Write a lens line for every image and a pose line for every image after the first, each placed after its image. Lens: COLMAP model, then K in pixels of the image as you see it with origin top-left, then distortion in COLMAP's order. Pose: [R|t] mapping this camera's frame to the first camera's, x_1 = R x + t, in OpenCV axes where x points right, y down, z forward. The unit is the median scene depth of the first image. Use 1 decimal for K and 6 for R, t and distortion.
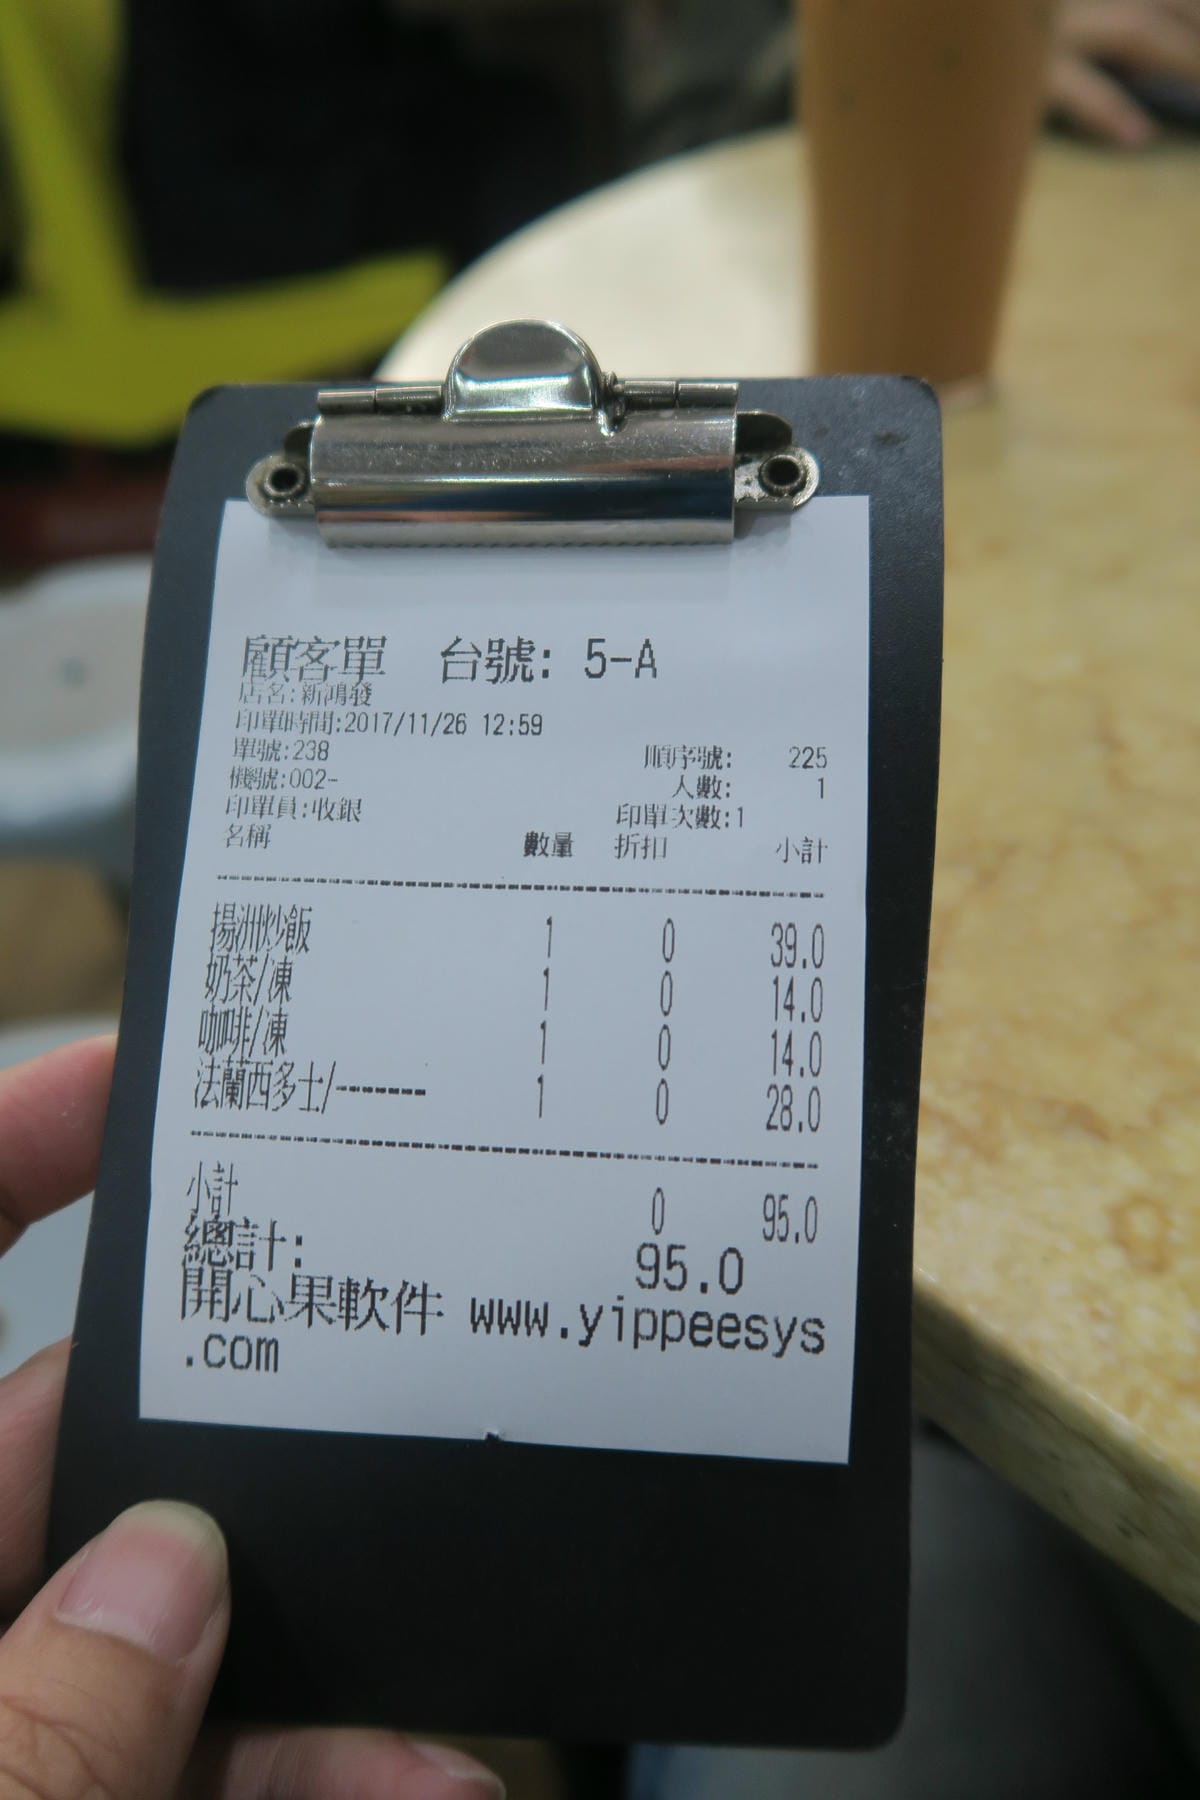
lens RADIAL K [[1203.9, 0, 600.0], [0, 1203.9, 900.0], [0, 0, 1]] dist [-0.008337, -0.000592]
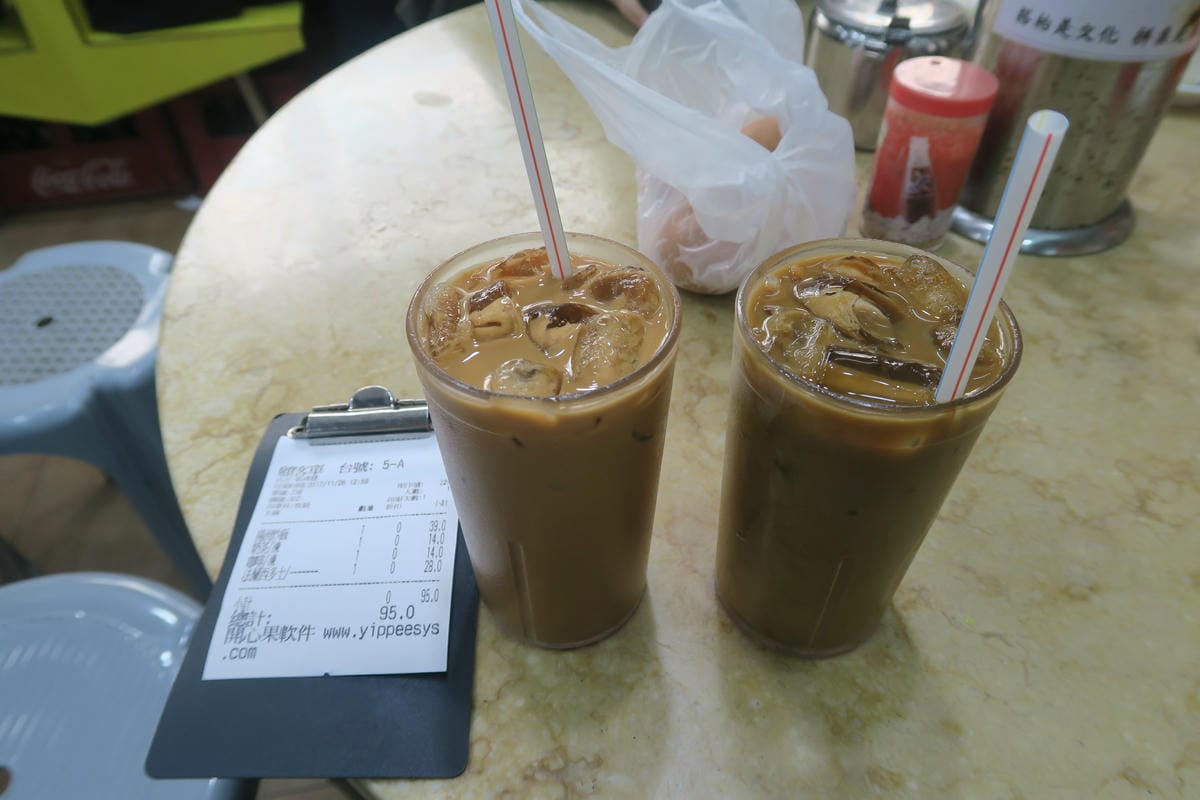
lens RADIAL K [[802.6, 0, 600.0], [0, 802.6, 400.0], [0, 0, 1]] dist [-0.008337, -0.000592]
pose [[0.993543, -0.024034, 0.110885, 0.374563], [0.087549, 0.784033, -0.614514, 1.180671], [-0.072169, 0.620254, 0.781074, -1.001105]]
